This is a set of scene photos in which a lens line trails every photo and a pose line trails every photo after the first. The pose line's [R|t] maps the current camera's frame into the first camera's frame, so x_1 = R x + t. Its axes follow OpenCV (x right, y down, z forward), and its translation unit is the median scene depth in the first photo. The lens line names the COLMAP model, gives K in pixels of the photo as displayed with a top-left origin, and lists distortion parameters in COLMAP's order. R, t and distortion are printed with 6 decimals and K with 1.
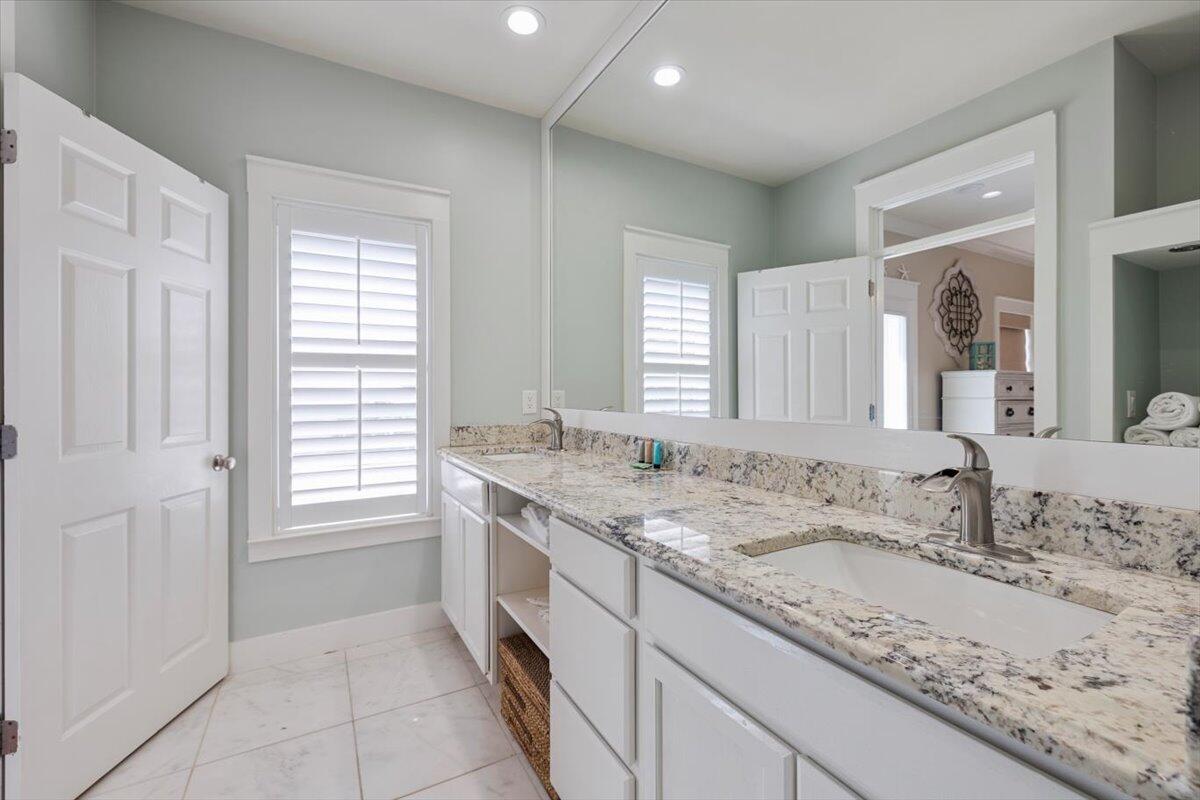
lens RADIAL K [[509.1, 0, 597.1], [0, 509.1, 394.9], [0, 0, 1]] dist [0.000409, 0.000390]
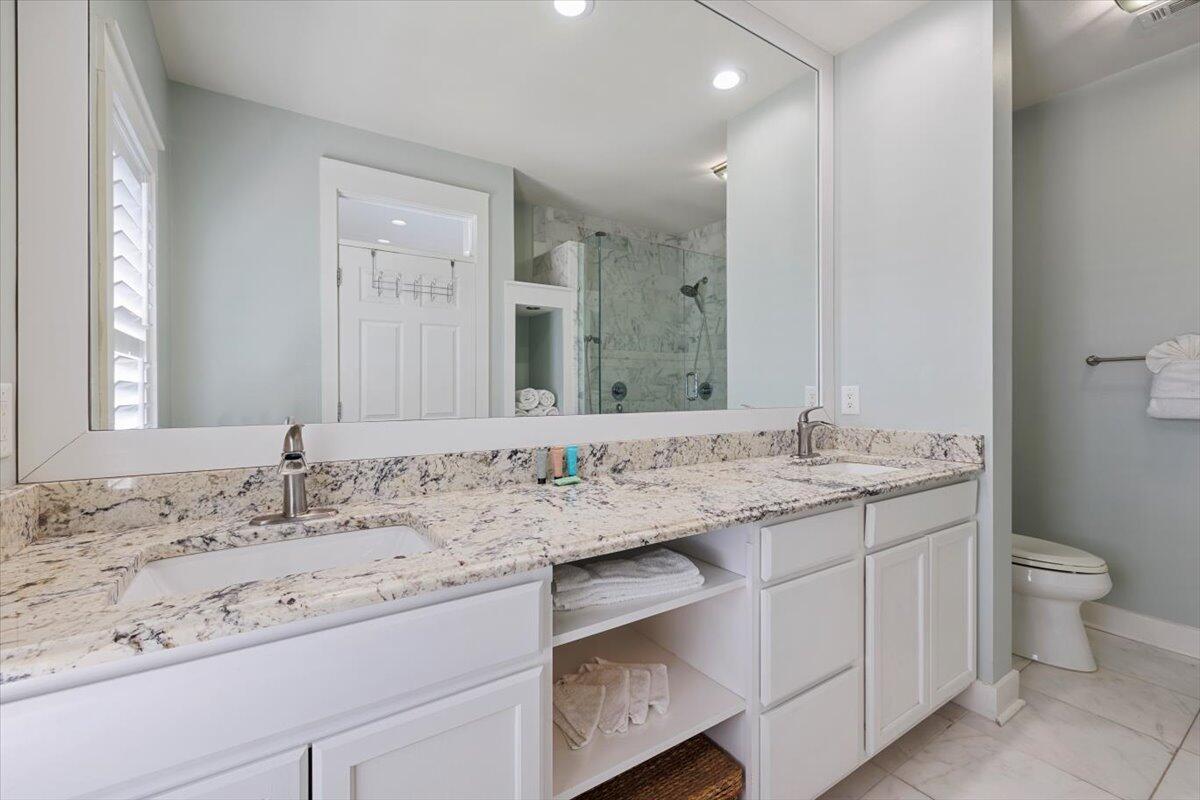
lens RADIAL K [[509.1, 0, 595.4], [0, 509.1, 391.1], [0, 0, 1]] dist [0.000409, 0.000390]
pose [[-0.071284, -0.002802, 0.997452, -0.776299], [0.006648, 0.999973, 0.003284, -0.003667], [-0.997434, 0.006865, -0.071263, 1.108138]]
